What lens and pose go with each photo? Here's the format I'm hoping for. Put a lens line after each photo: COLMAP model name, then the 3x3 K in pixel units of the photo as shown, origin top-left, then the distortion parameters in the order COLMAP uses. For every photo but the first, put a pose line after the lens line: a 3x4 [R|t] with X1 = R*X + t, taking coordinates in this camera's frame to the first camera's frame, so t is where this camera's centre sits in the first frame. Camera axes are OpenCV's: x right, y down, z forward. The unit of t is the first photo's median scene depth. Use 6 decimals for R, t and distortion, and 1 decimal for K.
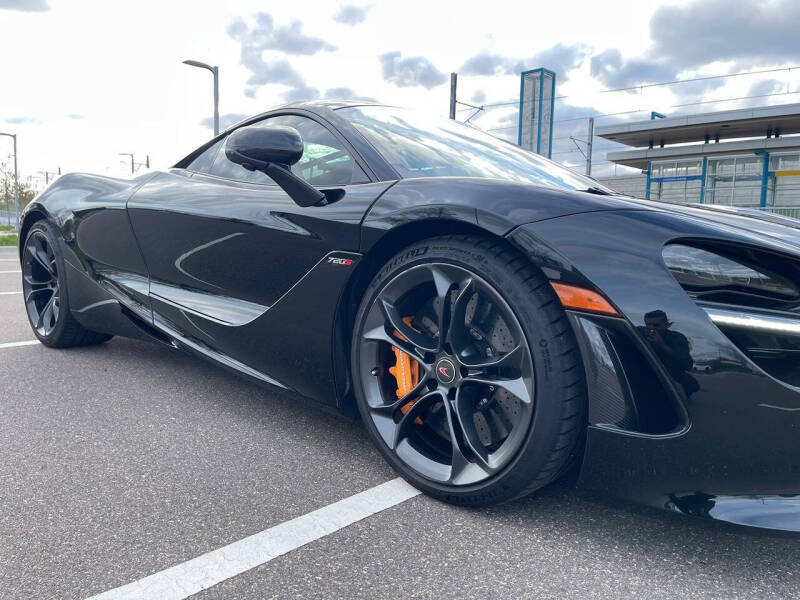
lens RADIAL K [[603.3, 0, 392.0], [0, 603.3, 301.8], [0, 0, 1]] dist [0.093031, -0.131455]
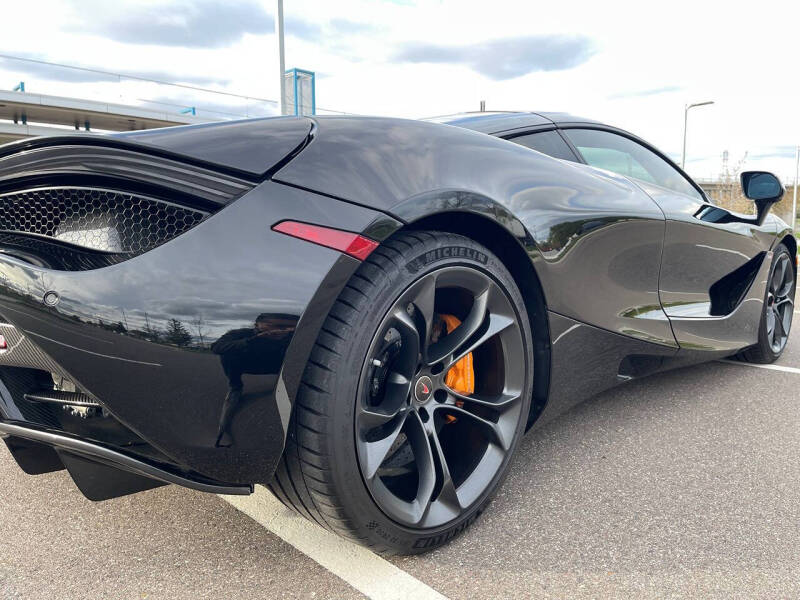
lens RADIAL K [[615.5, 0, 400.1], [0, 615.5, 291.6], [0, 0, 1]] dist [-0.005650, -0.008431]
pose [[0.004070, -0.116880, 0.993138, -1.951554], [0.099950, 0.988220, 0.115892, -0.293606], [-0.994984, 0.098792, 0.015704, 2.126662]]
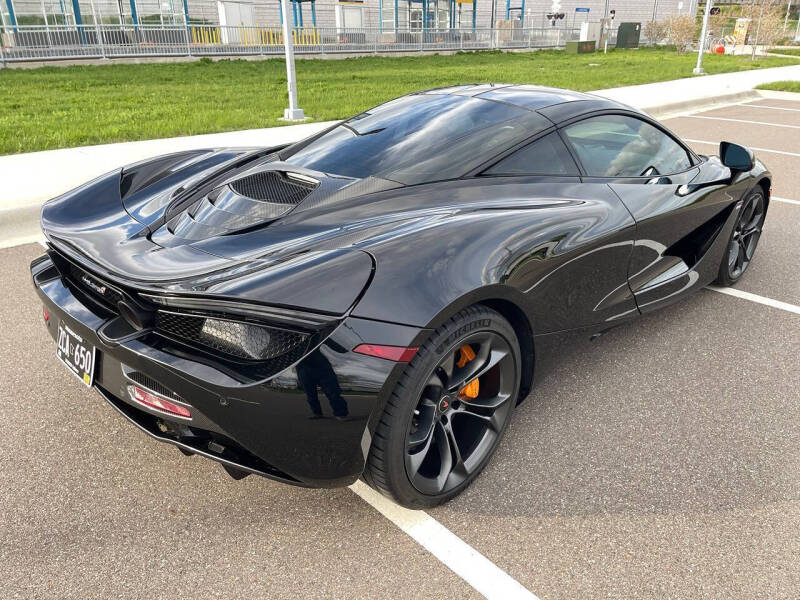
lens RADIAL K [[613.9, 0, 400.0], [0, 613.9, 300.0], [0, 0, 1]] dist [0.000937, 0.003907]
pose [[0.008381, -0.416009, 0.909322, -2.187318], [0.108349, 0.904378, 0.412748, -0.794813], [-0.994078, 0.095065, 0.052654, 2.124932]]
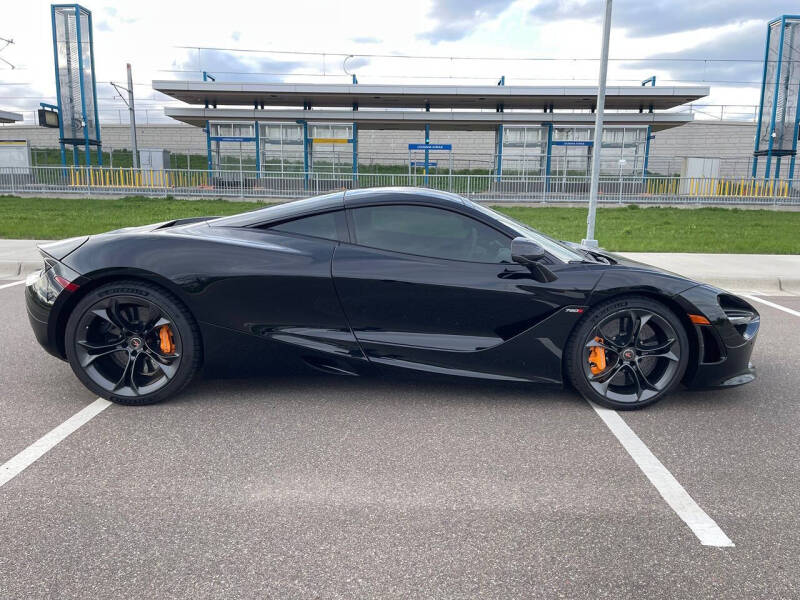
lens RADIAL K [[607.3, 0, 400.0], [0, 607.3, 300.0], [0, 0, 1]] dist [0.069971, -0.077288]
pose [[0.719047, -0.134263, 0.681869, -1.880210], [0.074702, 0.990408, 0.116240, -0.381294], [-0.690935, -0.032645, 0.722179, -0.053909]]
